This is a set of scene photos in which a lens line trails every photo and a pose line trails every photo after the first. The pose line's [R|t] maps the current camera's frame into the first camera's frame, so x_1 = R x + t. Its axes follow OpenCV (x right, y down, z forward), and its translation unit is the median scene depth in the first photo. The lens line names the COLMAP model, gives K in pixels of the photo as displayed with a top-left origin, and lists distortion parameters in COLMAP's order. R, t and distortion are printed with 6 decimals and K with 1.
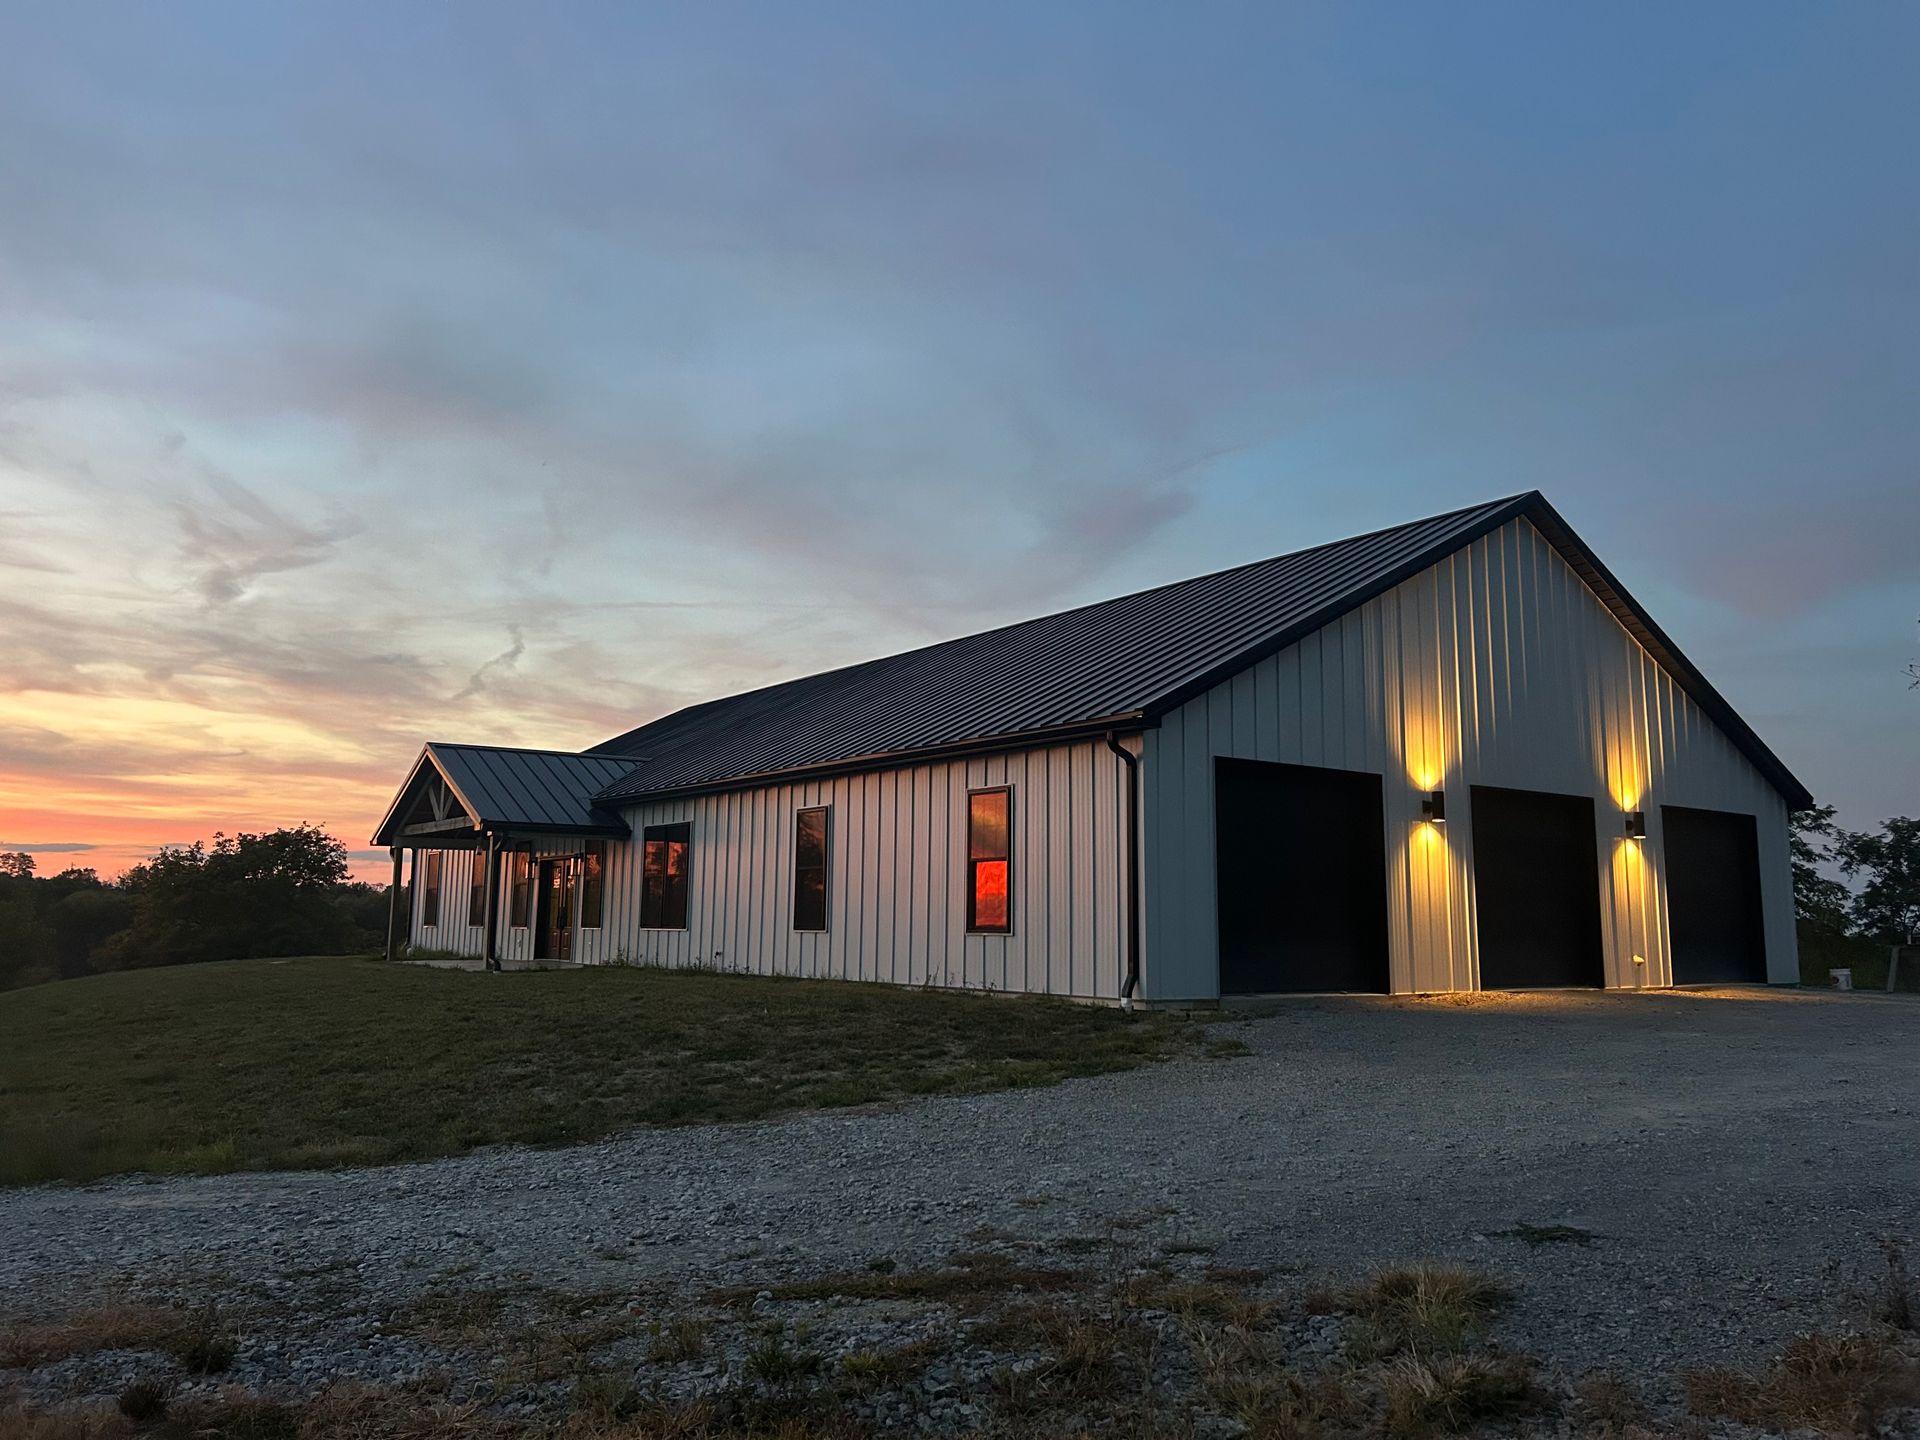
lens RADIAL K [[1448.3, 0, 960.0], [0, 1448.3, 720.0], [0, 0, 1]] dist [0.004009, 0.002348]
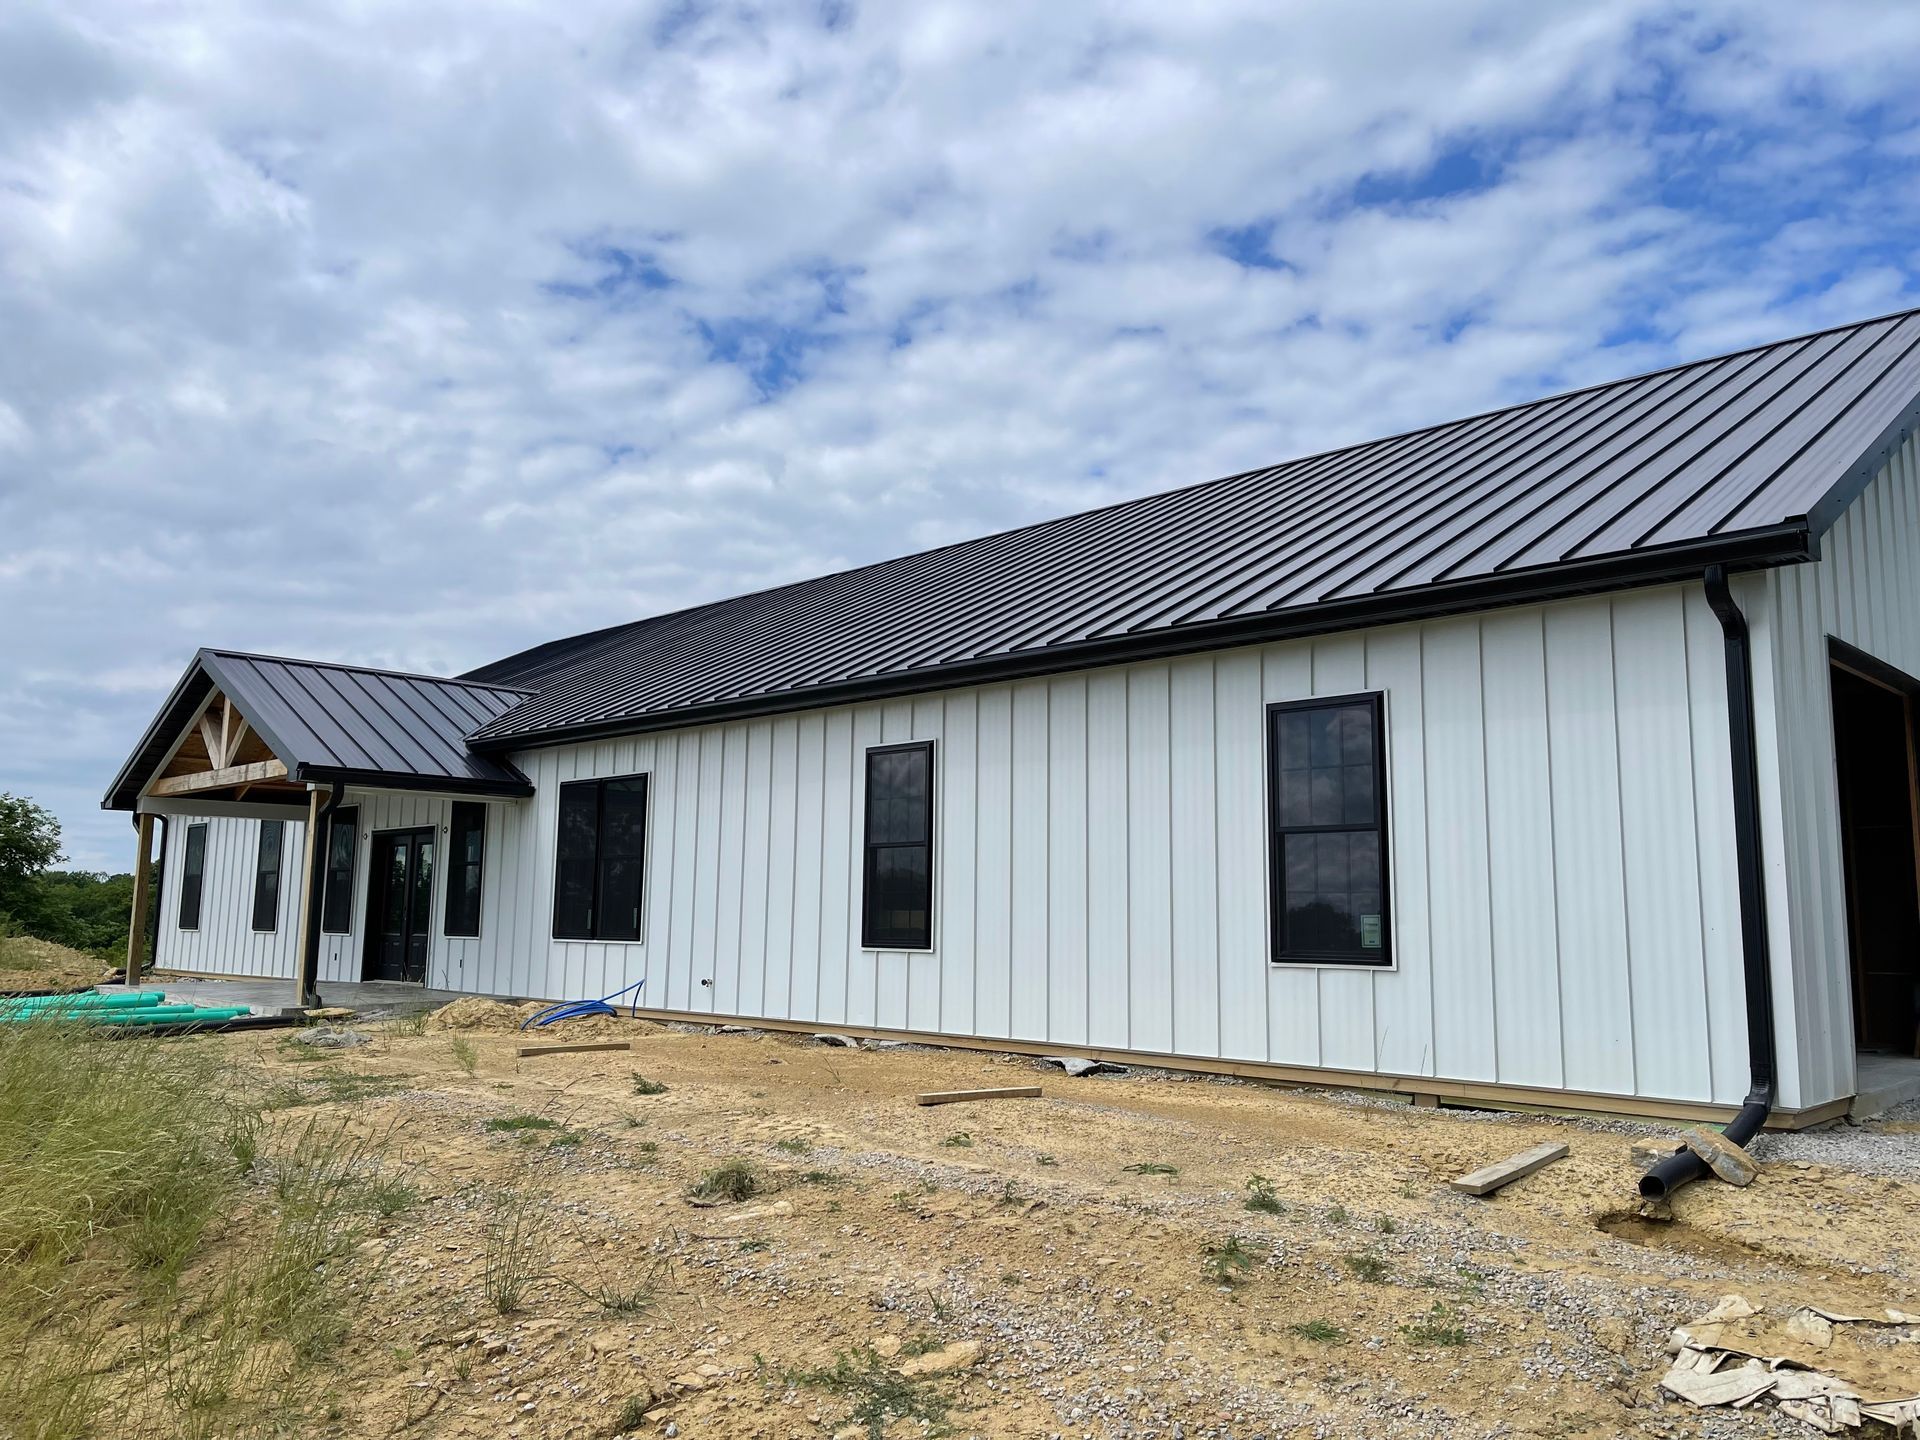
lens RADIAL K [[1380.9, 0, 963.2], [0, 1380.9, 648.3], [0, 0, 1]] dist [0.000588, 0.124077]
pose [[0.988058, 0.024233, 0.152167, -0.137294], [-0.018344, 0.999032, -0.039987, 0.036679], [-0.152989, 0.036719, 0.987546, 0.359981]]
